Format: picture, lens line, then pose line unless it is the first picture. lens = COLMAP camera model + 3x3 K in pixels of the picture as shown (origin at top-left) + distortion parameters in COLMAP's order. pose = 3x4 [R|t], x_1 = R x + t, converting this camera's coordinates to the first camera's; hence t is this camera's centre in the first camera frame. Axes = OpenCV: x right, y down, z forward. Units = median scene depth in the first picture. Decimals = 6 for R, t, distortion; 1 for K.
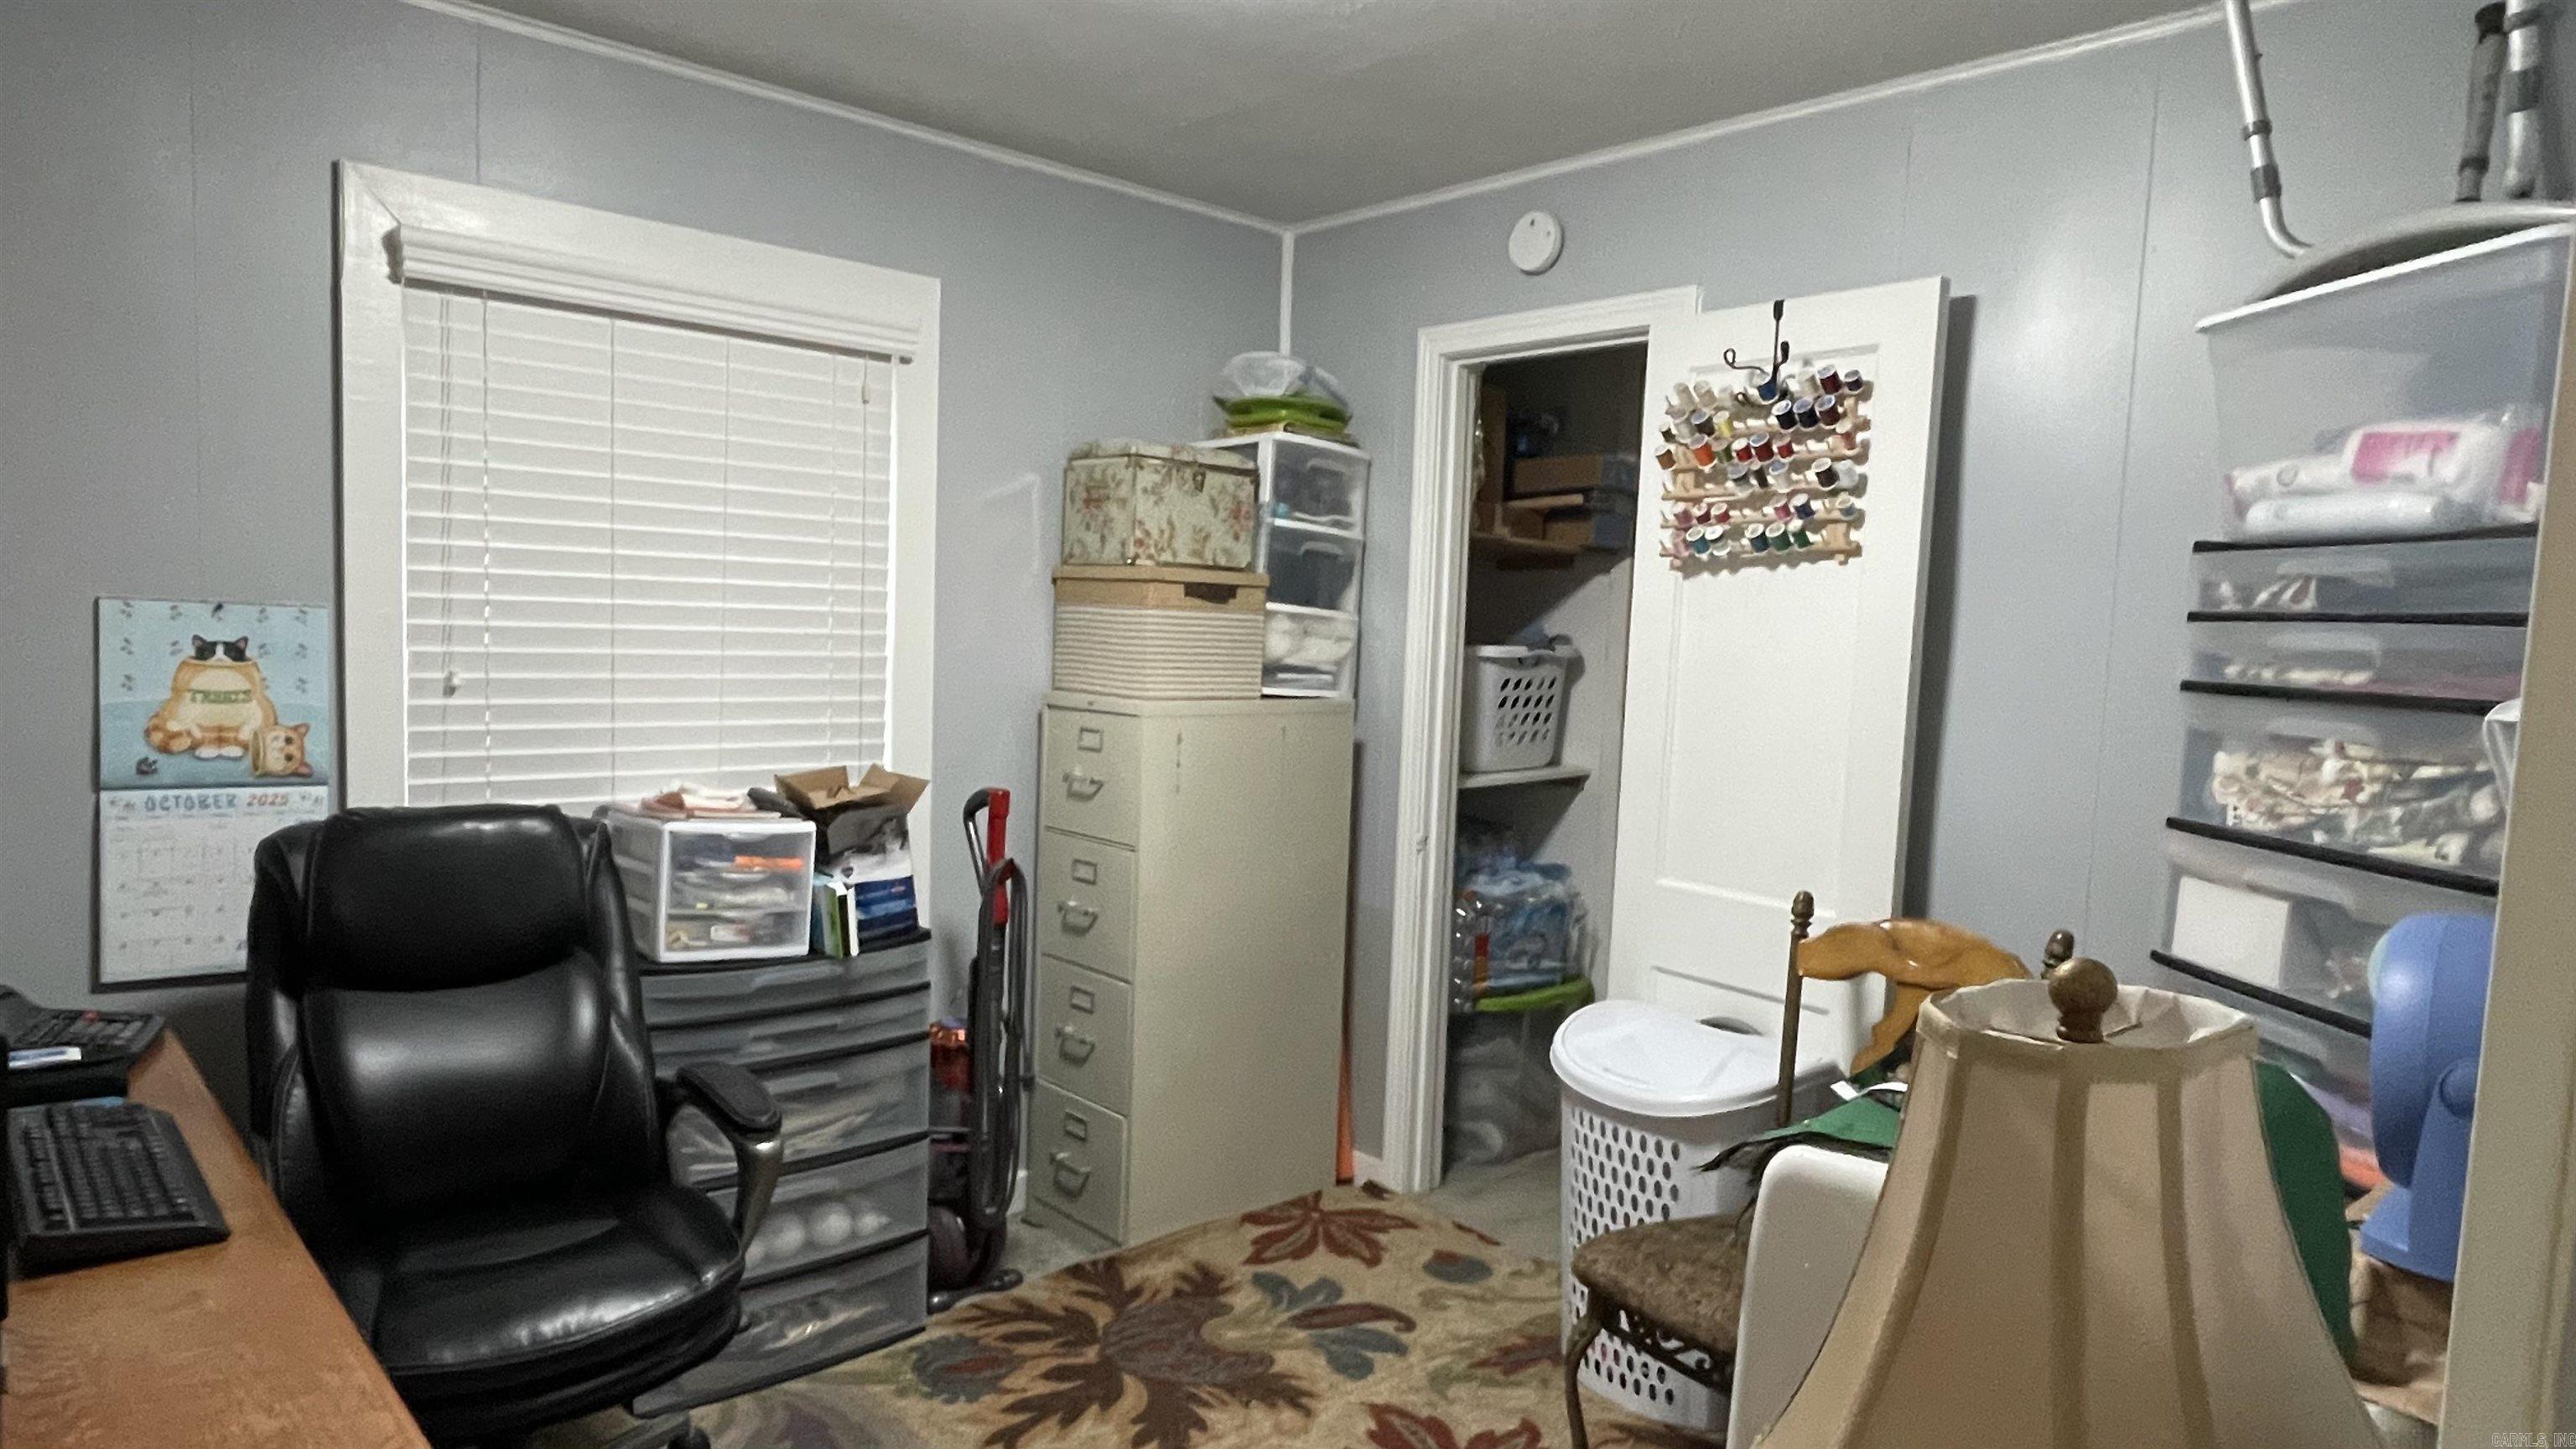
lens RADIAL K [[1494.1, 0, 1275.4], [0, 1494.1, 745.2], [0, 0, 1]] dist [0.003702, -0.015978]
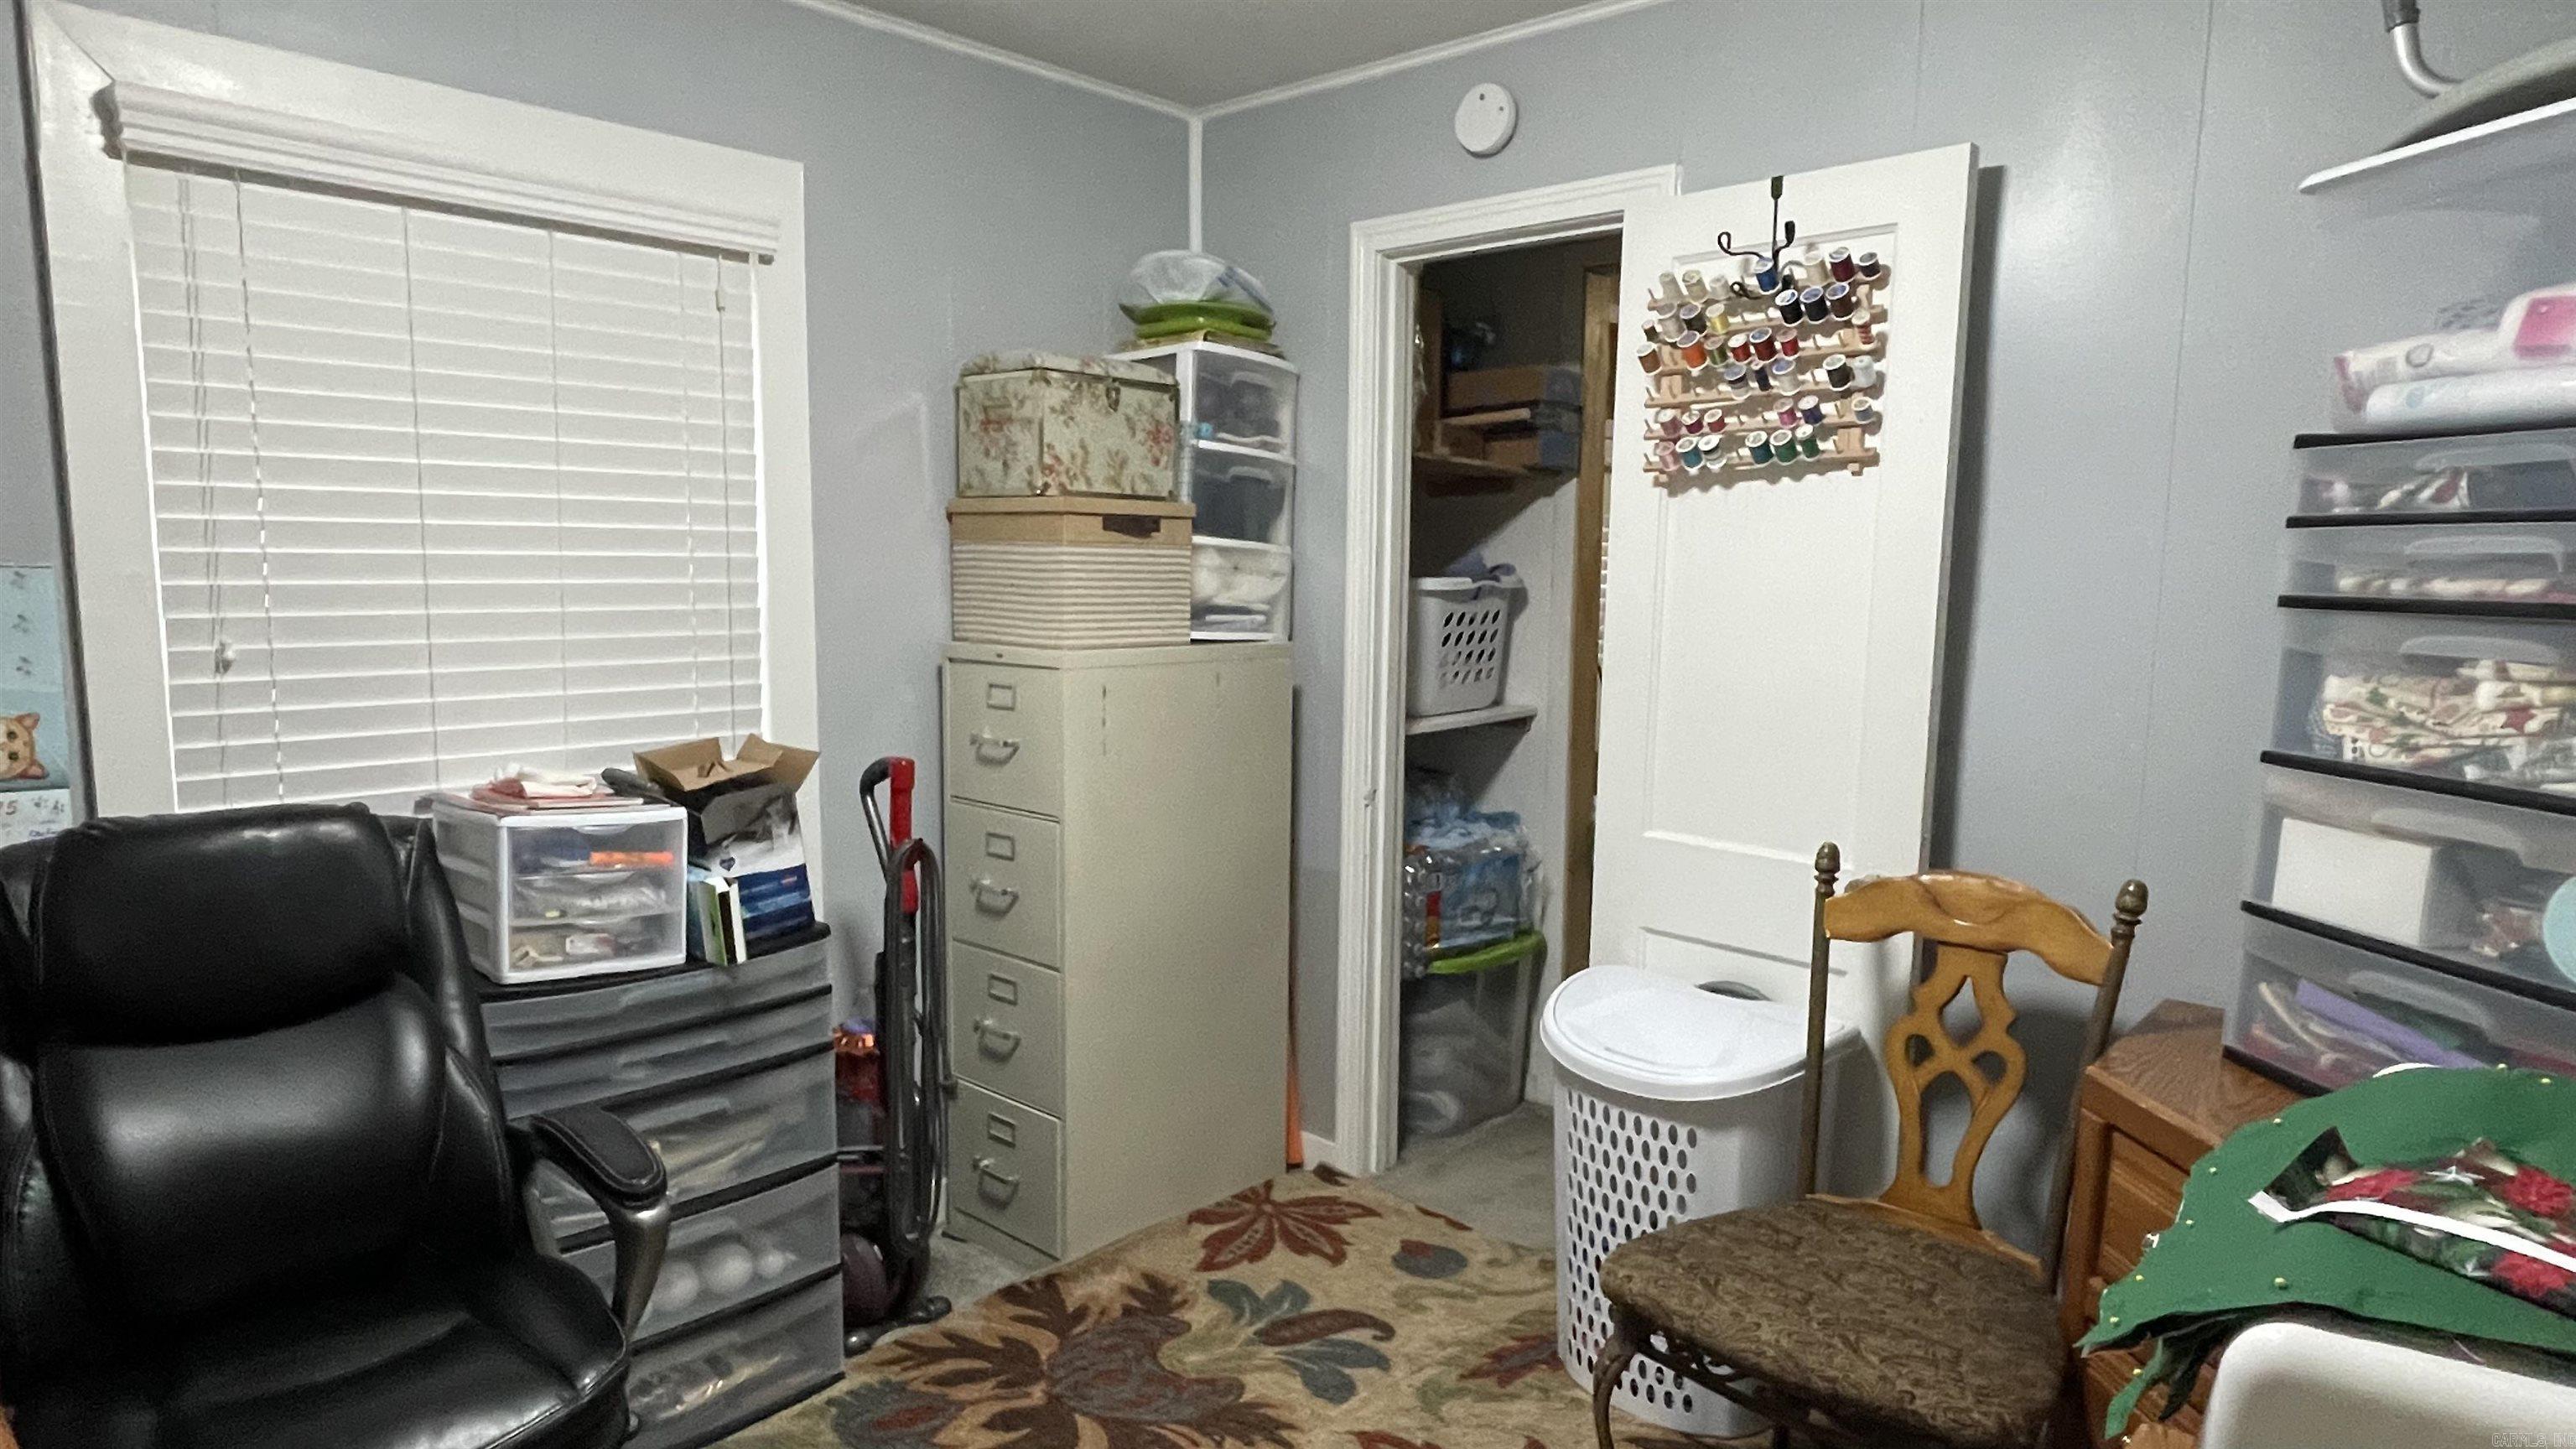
lens RADIAL K [[1493.8, 0, 1271.1], [0, 1493.8, 753.3], [0, 0, 1]] dist [-0.005550, -0.002898]
pose [[0.996020, -0.036101, 0.081488, -0.044479], [0.032226, 0.998309, 0.048372, -0.009148], [-0.083097, -0.045554, 0.995500, 0.129042]]
